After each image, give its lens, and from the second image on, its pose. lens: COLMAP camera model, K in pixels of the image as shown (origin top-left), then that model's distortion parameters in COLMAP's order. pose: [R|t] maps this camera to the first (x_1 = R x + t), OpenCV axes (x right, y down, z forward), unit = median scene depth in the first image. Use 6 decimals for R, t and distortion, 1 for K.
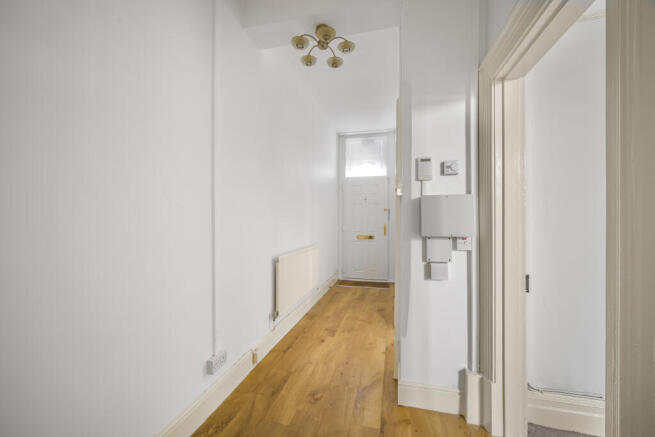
lens RADIAL K [[270.1, 0, 327.0], [0, 270.1, 220.0], [0, 0, 1]] dist [0.012805, 0.000135]
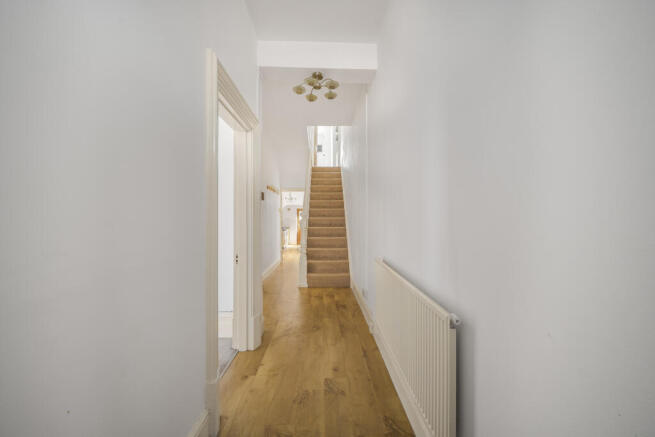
lens RADIAL K [[270.1, 0, 327.9], [0, 270.1, 216.8], [0, 0, 1]] dist [0.012805, 0.000135]
pose [[-0.964168, -0.006821, -0.265206, 0.237045], [-0.006525, 0.999977, -0.001997, 0.001195], [0.265214, -0.000195, -0.964190, 1.906365]]
